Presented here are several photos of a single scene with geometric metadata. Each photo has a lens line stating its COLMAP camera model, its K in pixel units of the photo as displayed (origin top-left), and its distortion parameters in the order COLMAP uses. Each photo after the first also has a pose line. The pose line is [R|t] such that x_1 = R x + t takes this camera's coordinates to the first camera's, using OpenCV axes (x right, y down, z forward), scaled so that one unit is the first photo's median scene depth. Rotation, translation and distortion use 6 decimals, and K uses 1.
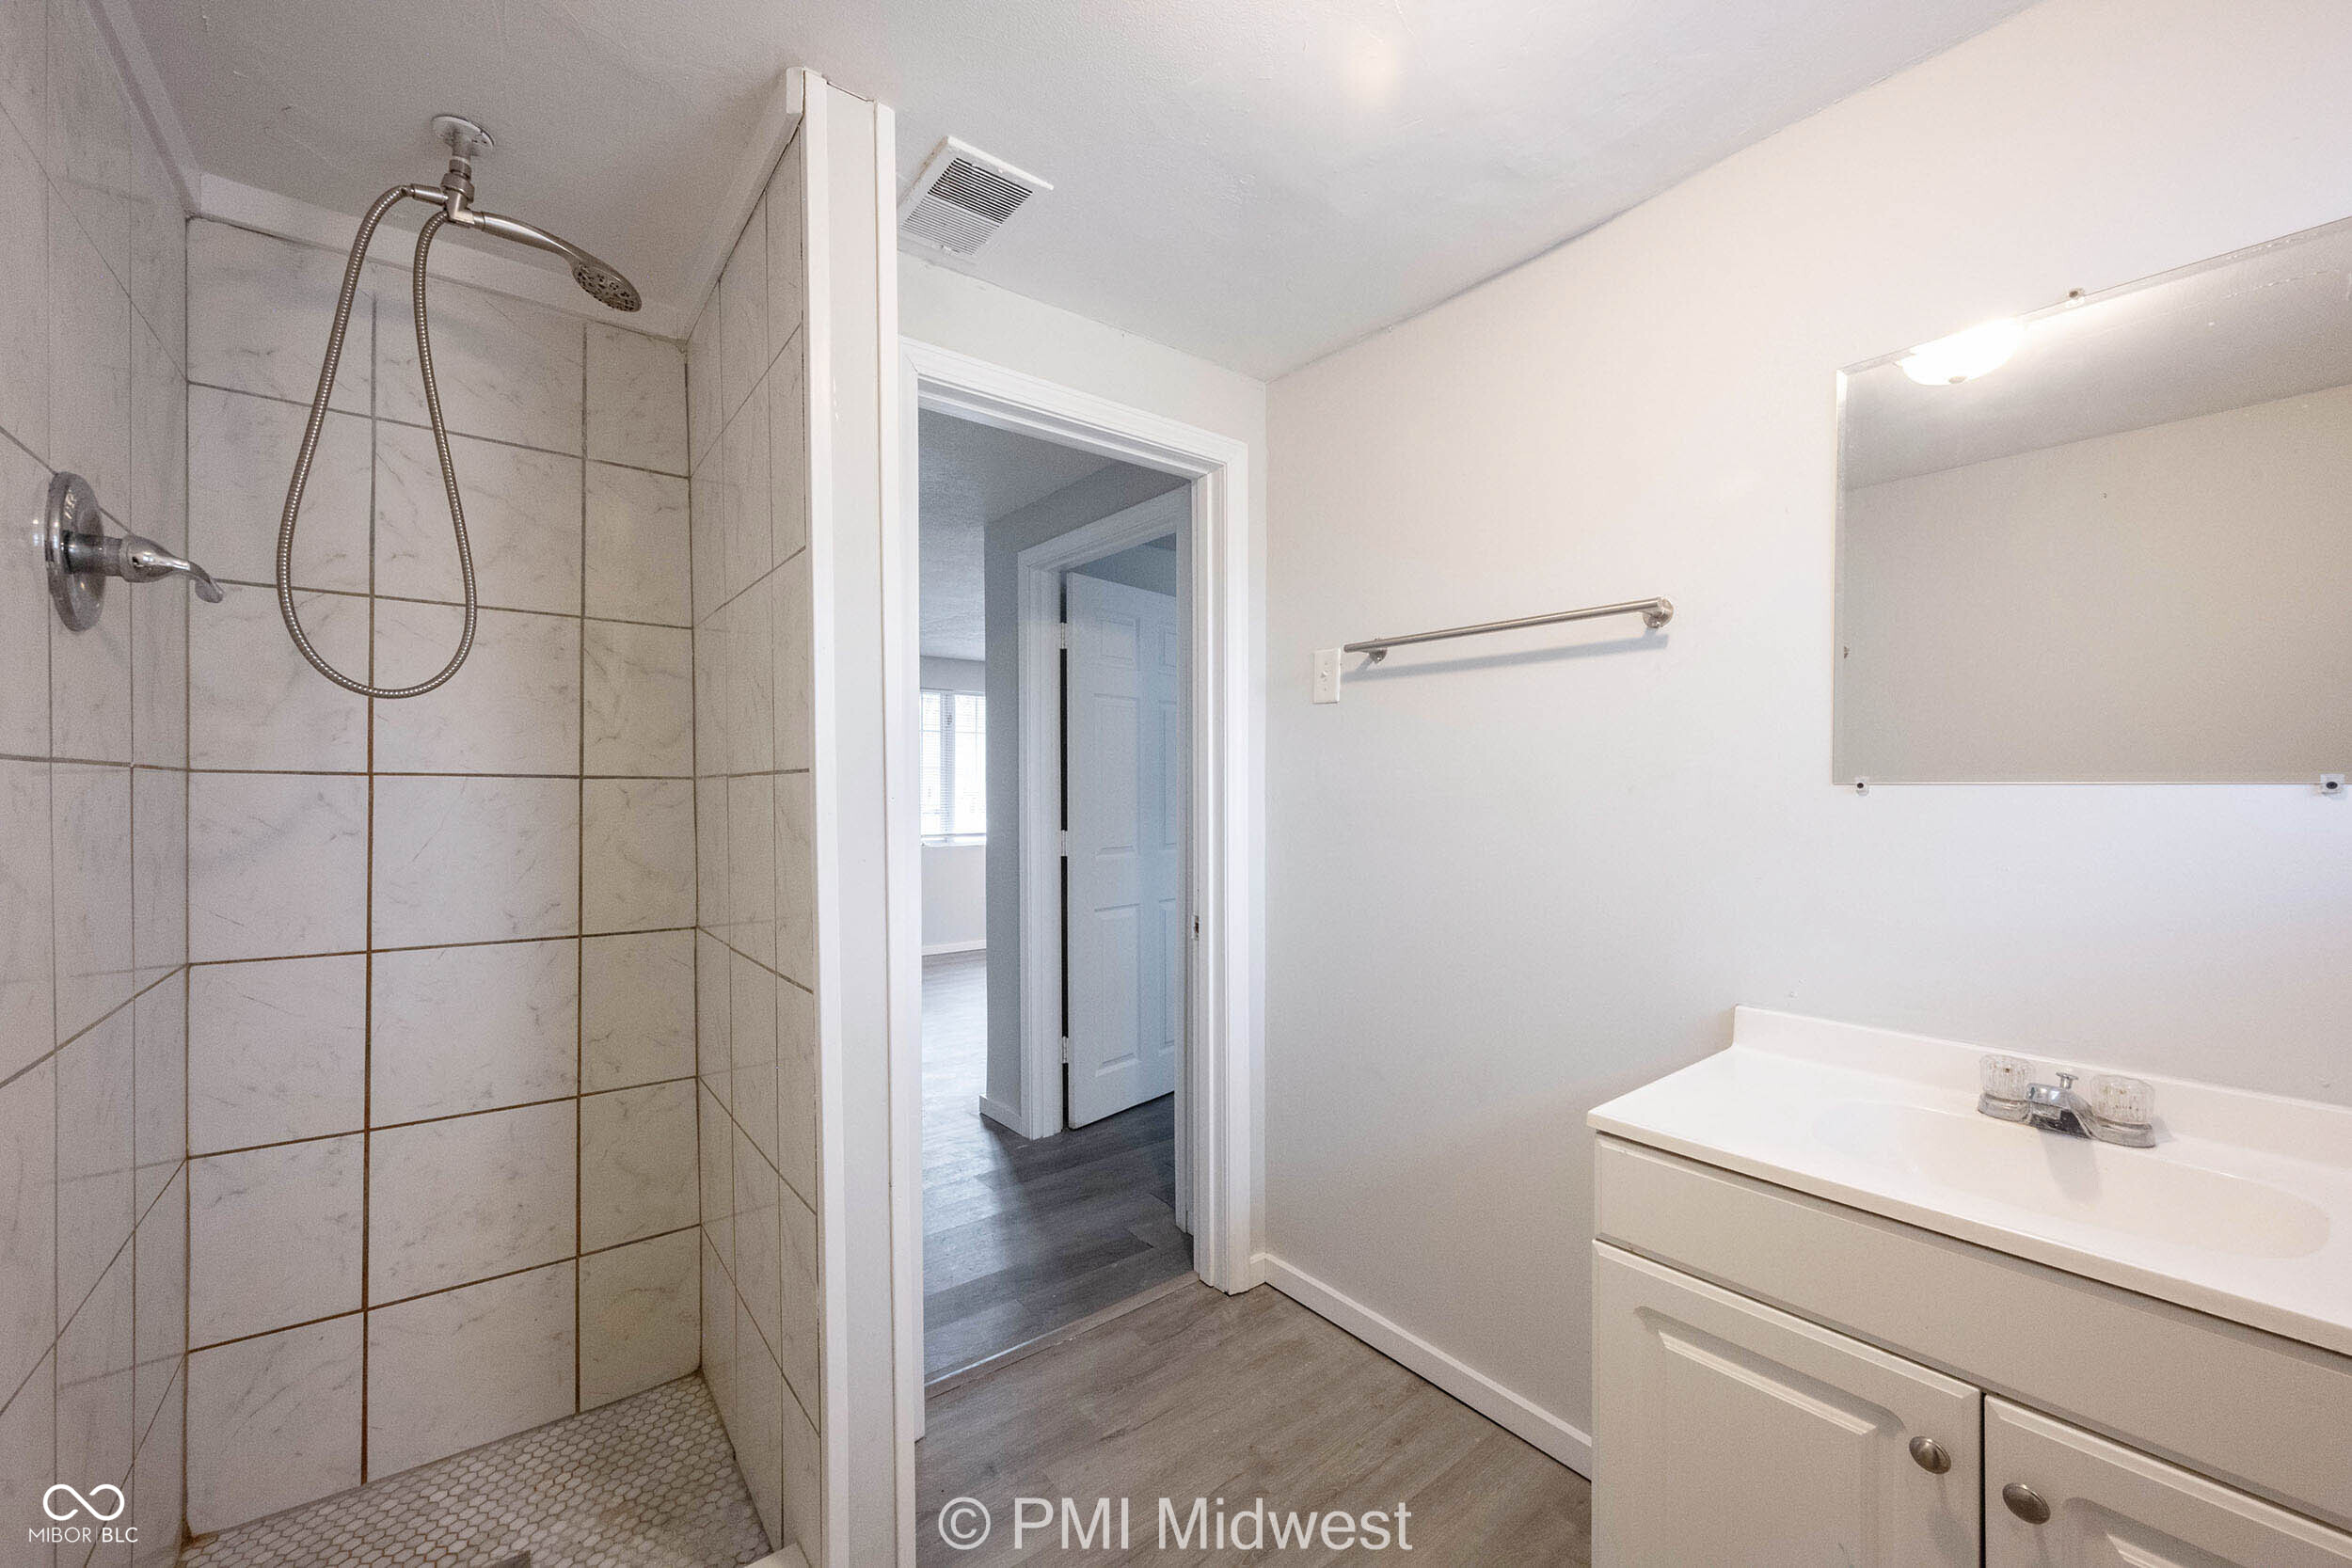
lens RADIAL K [[929.8, 0, 1172.0], [0, 929.8, 795.1], [0, 0, 1]] dist [0.002653, -0.000433]
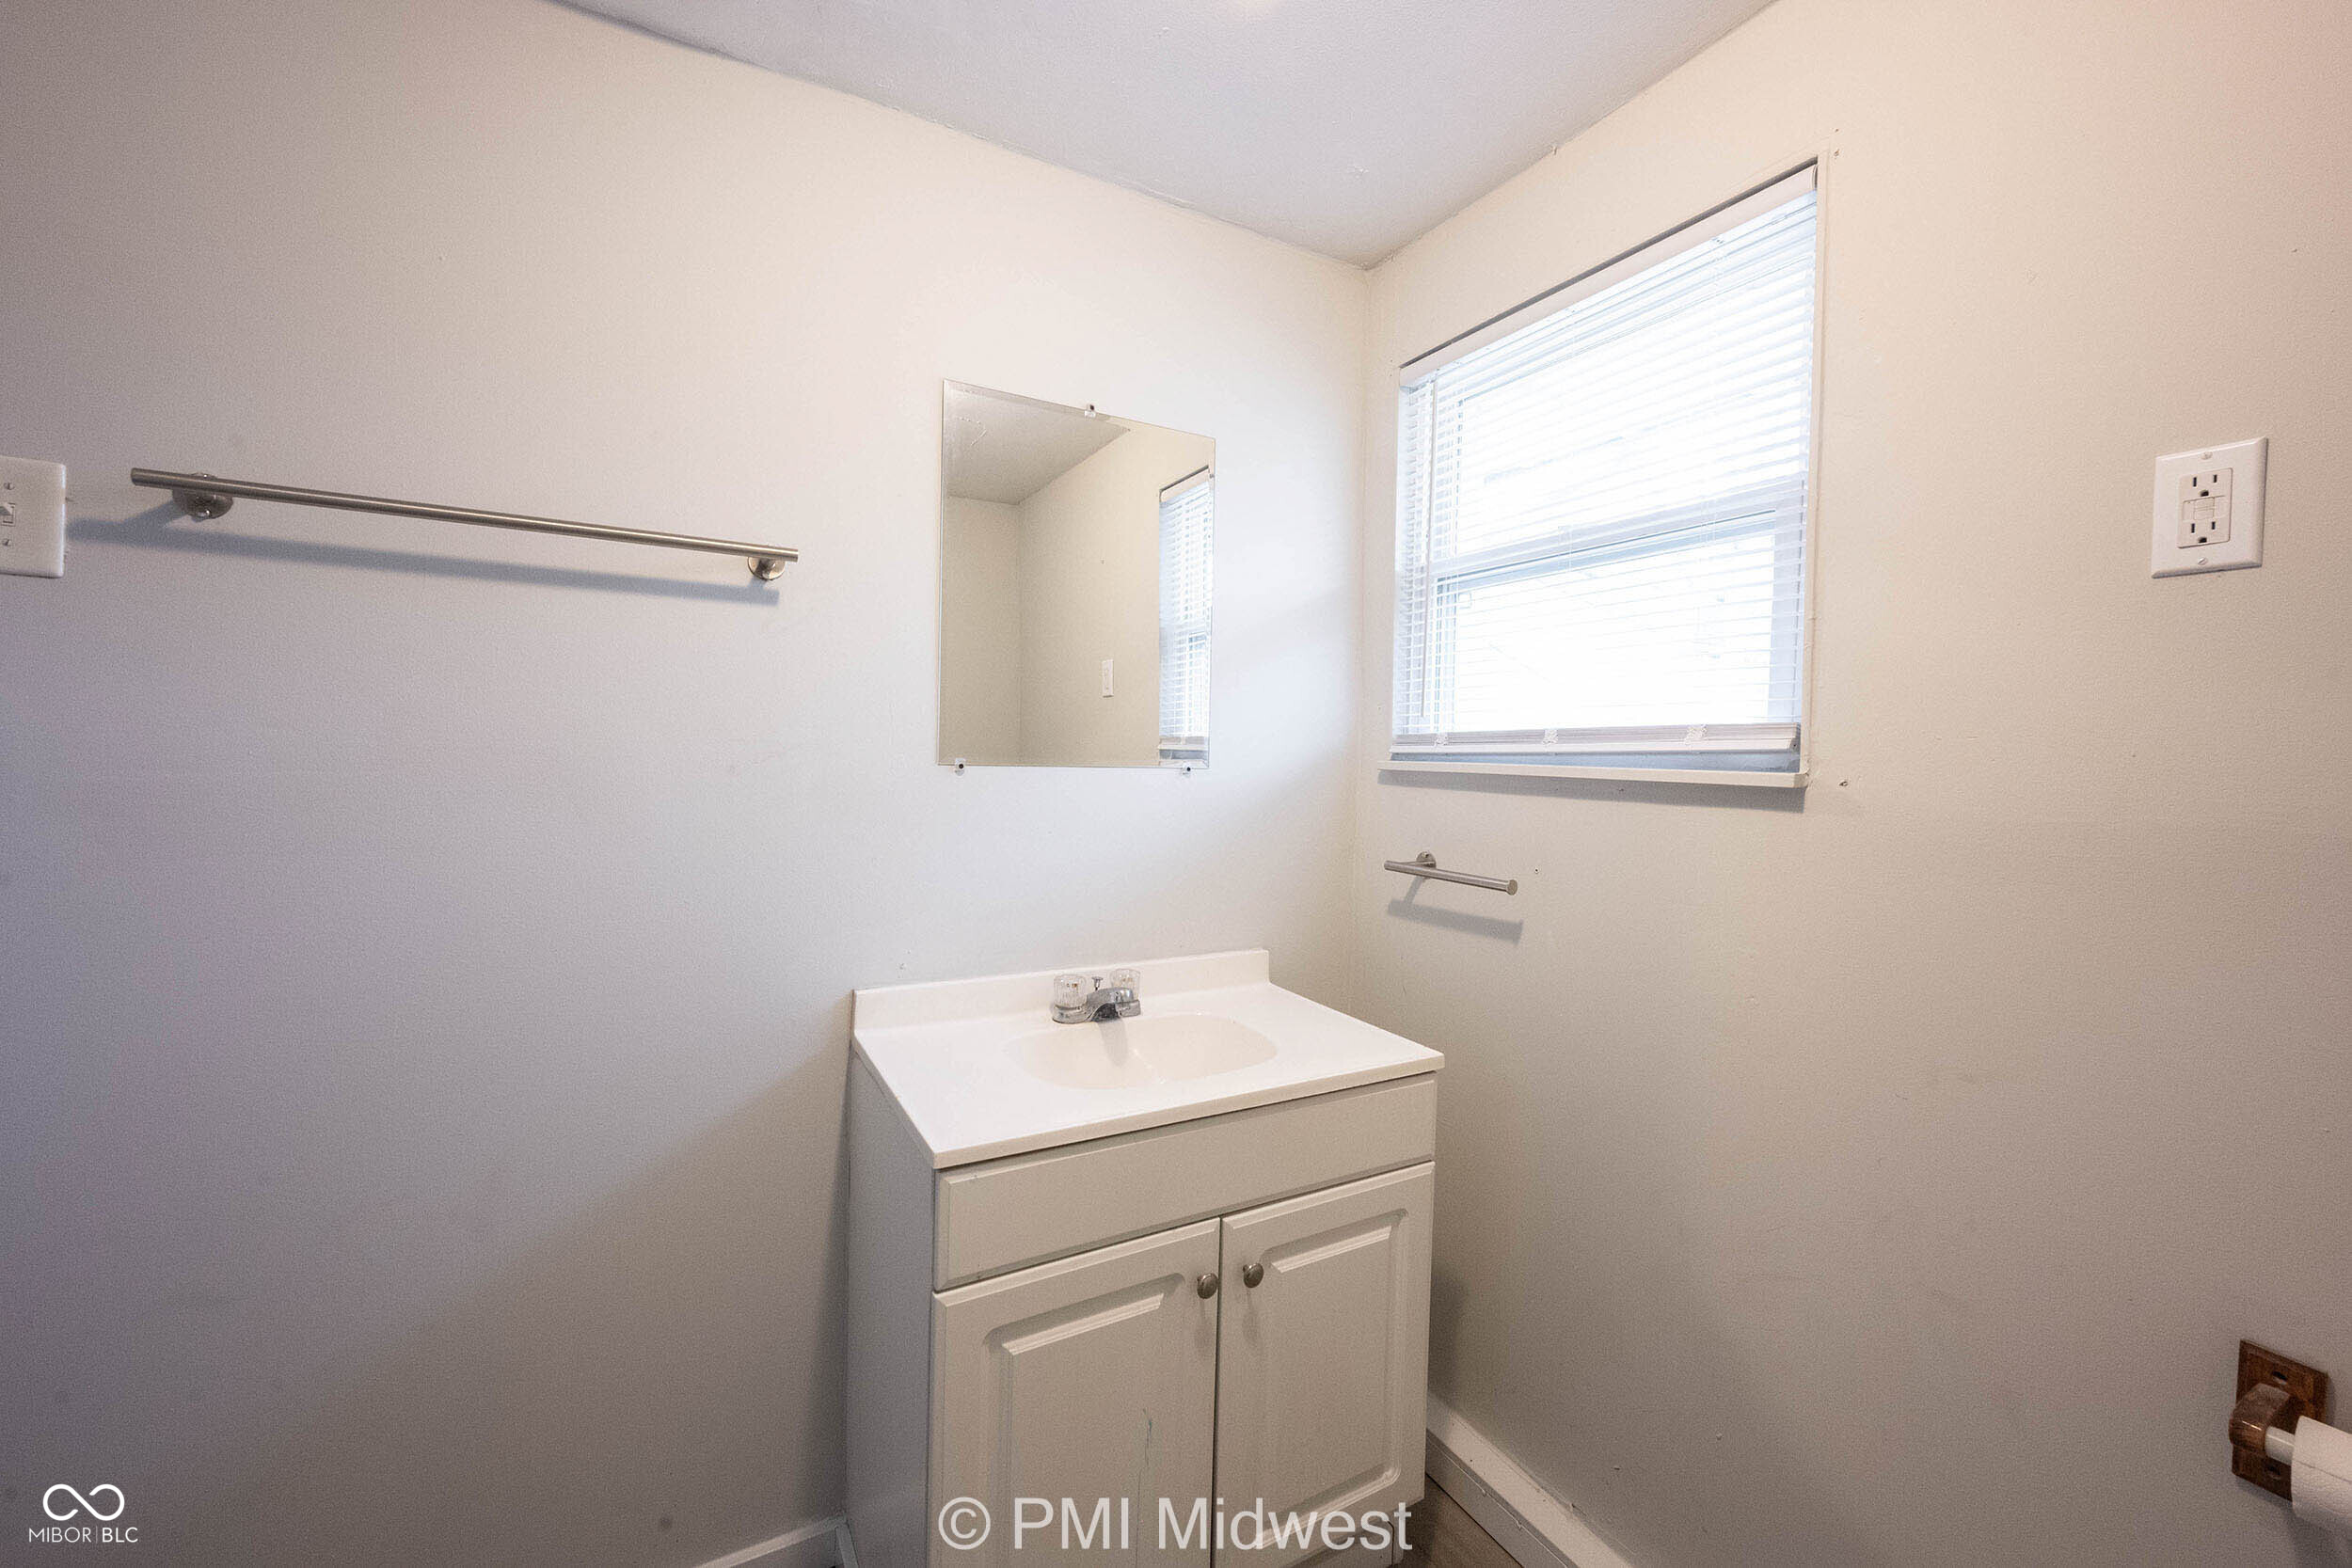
lens RADIAL K [[929.8, 0, 1166.9], [0, 929.8, 770.2], [0, 0, 1]] dist [0.002653, -0.000433]
pose [[0.159209, -0.021980, 0.987000, -0.327773], [-0.017220, 0.999538, 0.025037, -0.037892], [-0.987095, -0.020982, 0.158757, 0.584865]]
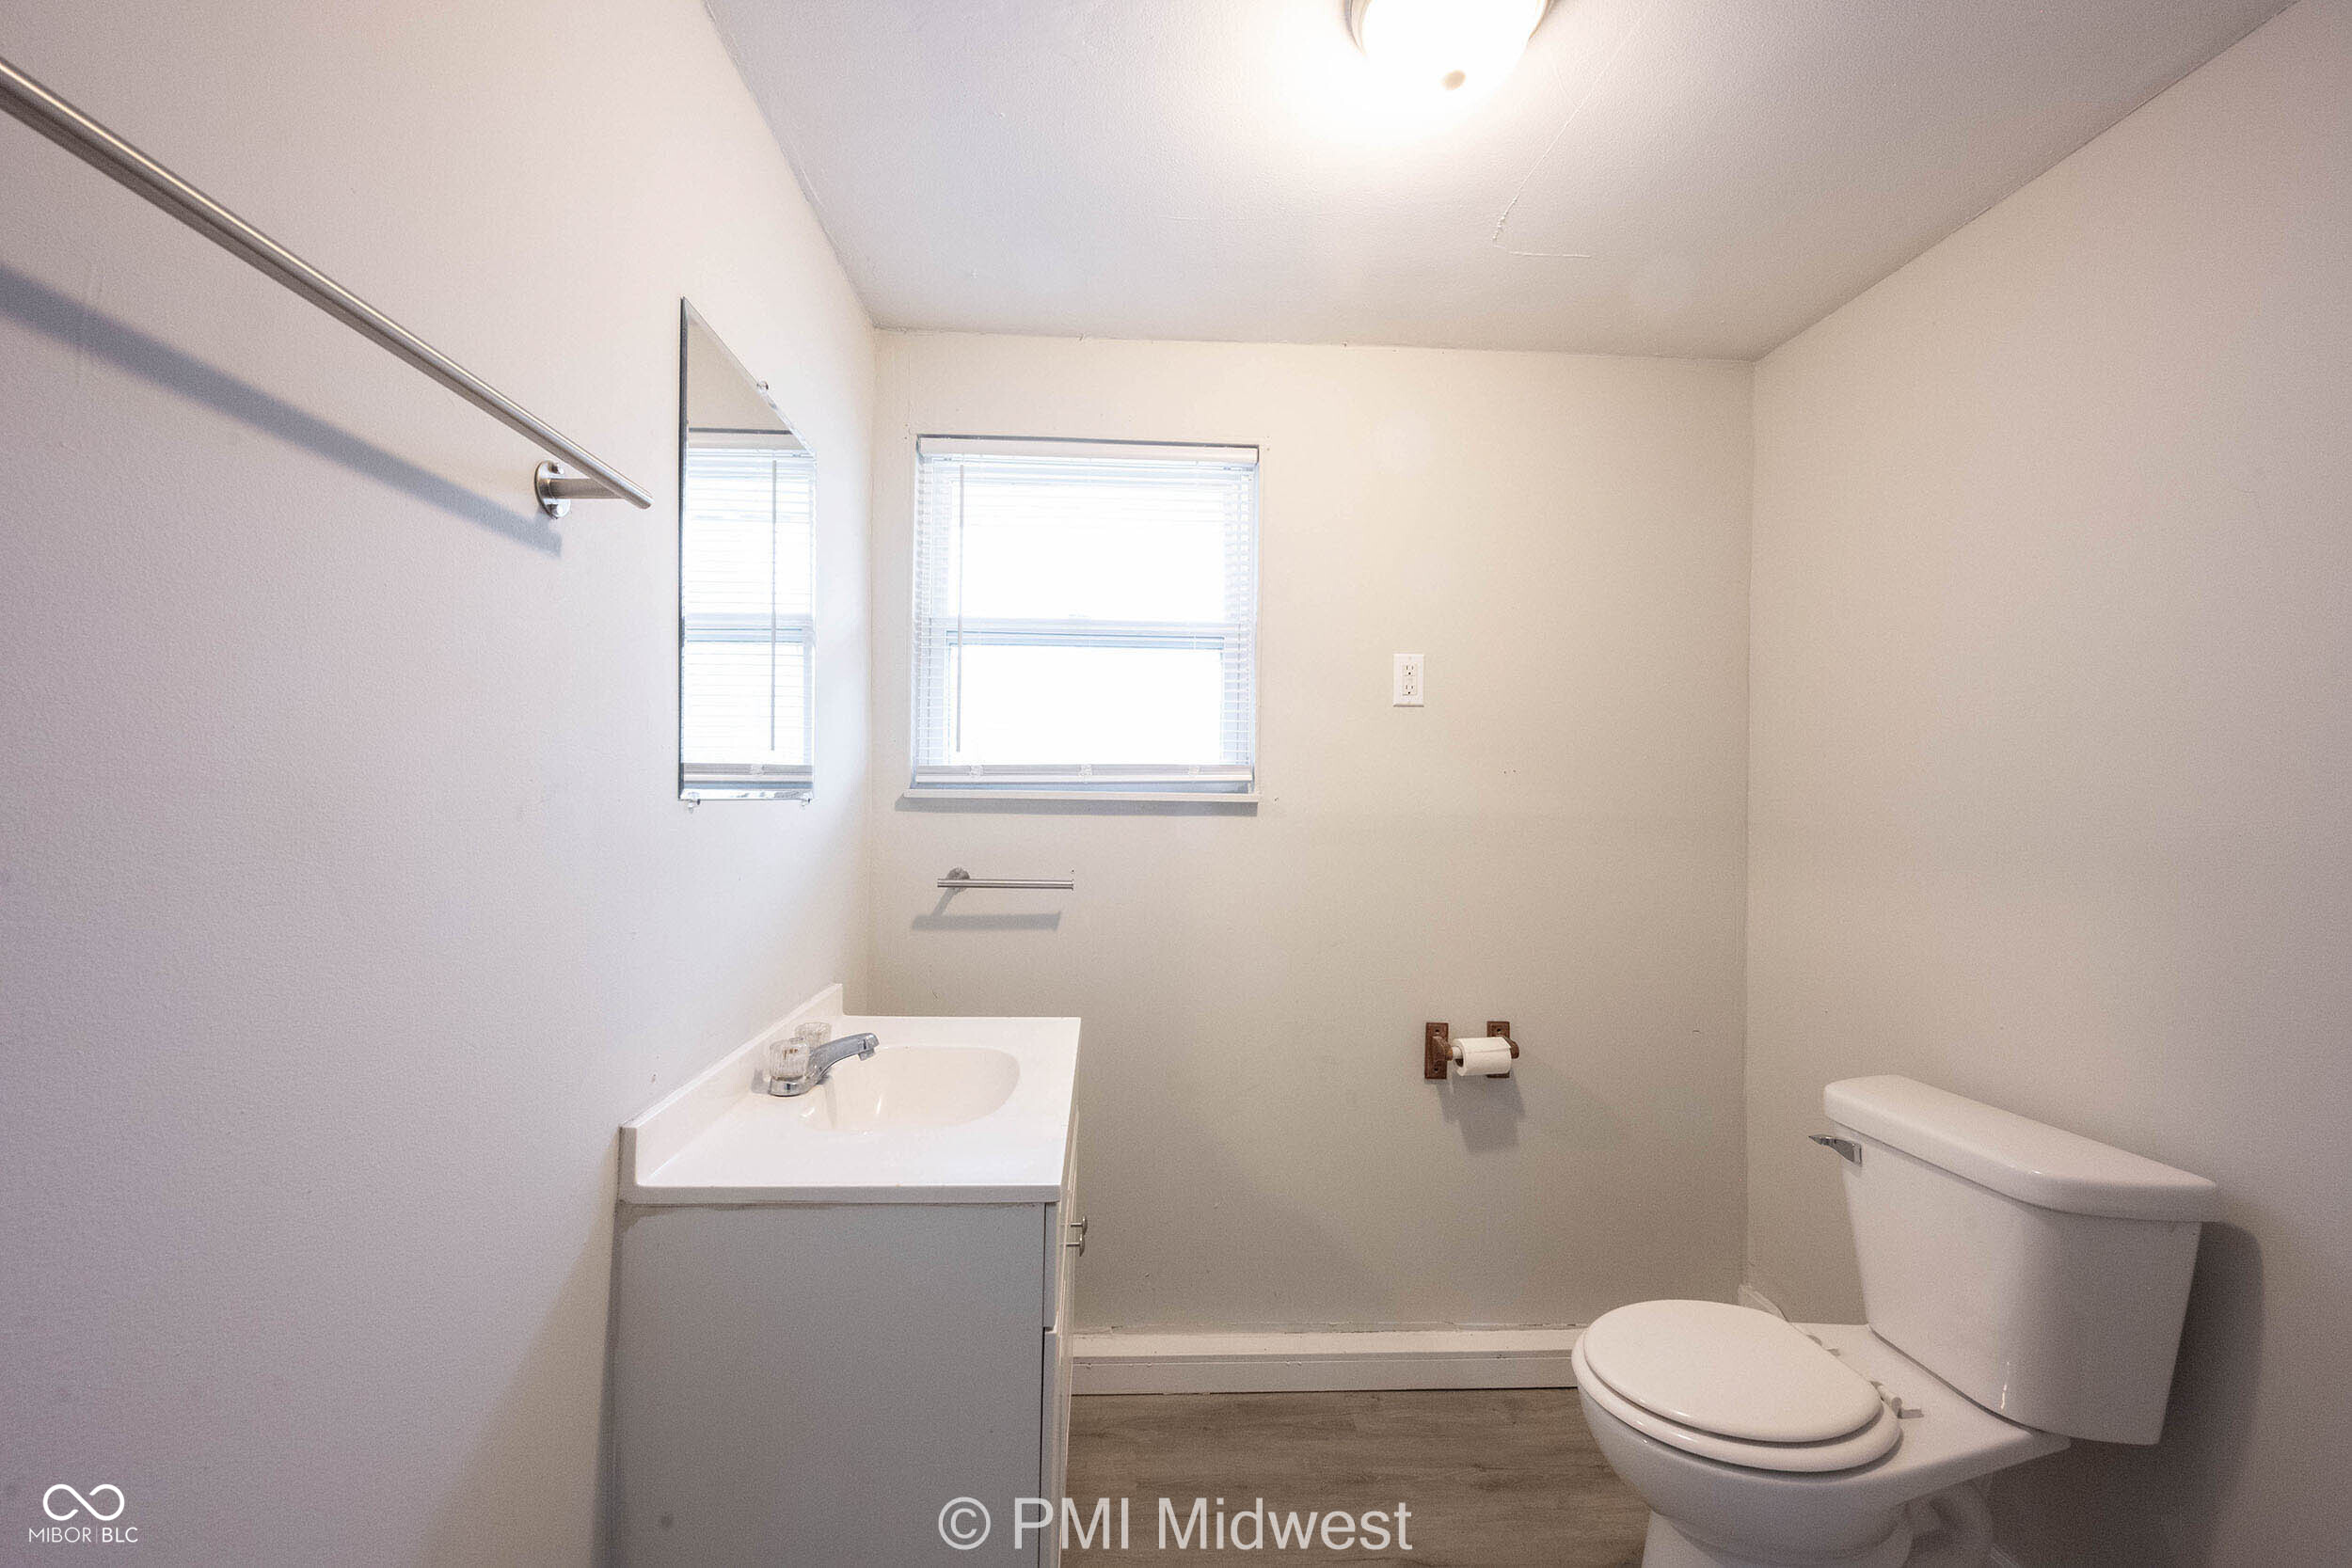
lens RADIAL K [[929.8, 0, 1159.8], [0, 929.8, 788.0], [0, 0, 1]] dist [0.002653, -0.000433]
pose [[-0.818552, -0.009525, 0.574354, -0.114393], [-0.014713, 0.999882, -0.004388, -0.024280], [-0.574244, -0.012042, -0.818596, 1.479414]]
